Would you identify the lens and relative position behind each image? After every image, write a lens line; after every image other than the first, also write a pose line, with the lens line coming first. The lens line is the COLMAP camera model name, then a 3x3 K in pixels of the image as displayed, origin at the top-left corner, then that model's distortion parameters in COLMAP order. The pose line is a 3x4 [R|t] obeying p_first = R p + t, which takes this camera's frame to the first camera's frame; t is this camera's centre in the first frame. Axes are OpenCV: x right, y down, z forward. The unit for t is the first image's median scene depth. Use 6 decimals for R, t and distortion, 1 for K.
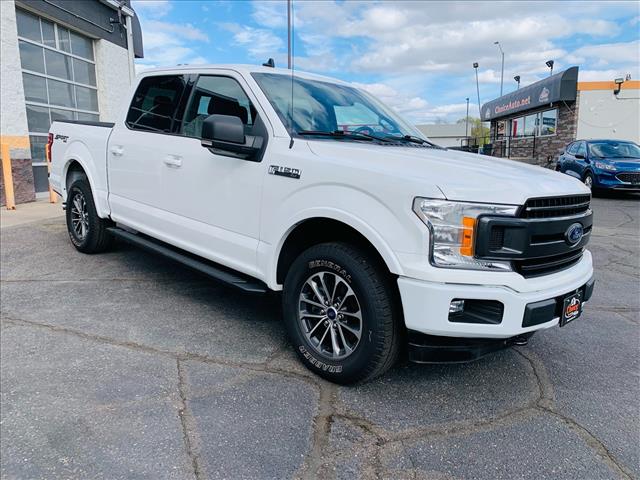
lens RADIAL K [[495.5, 0, 319.7], [0, 495.5, 238.9], [0, 0, 1]] dist [0.045285, -0.053010]
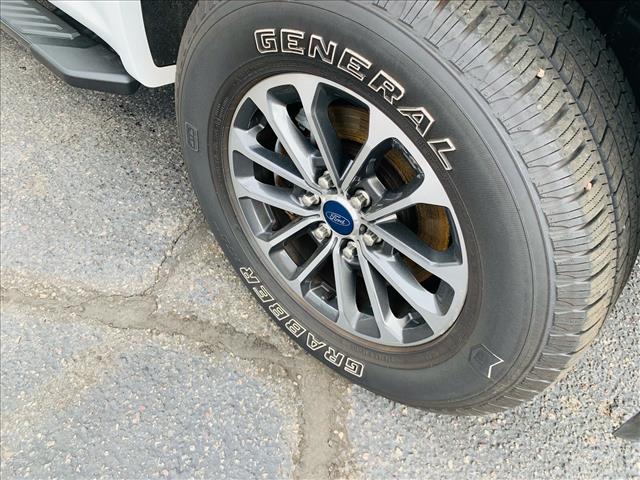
lens RADIAL K [[495.5, 0, 318.9], [0, 495.5, 237.7], [0, 0, 1]] dist [0.045285, -0.053010]
pose [[0.998346, -0.005083, 0.057264, -0.004917], [-0.030884, 0.792732, 0.608787, -0.015988], [-0.048489, -0.609549, 0.791264, 0.753972]]
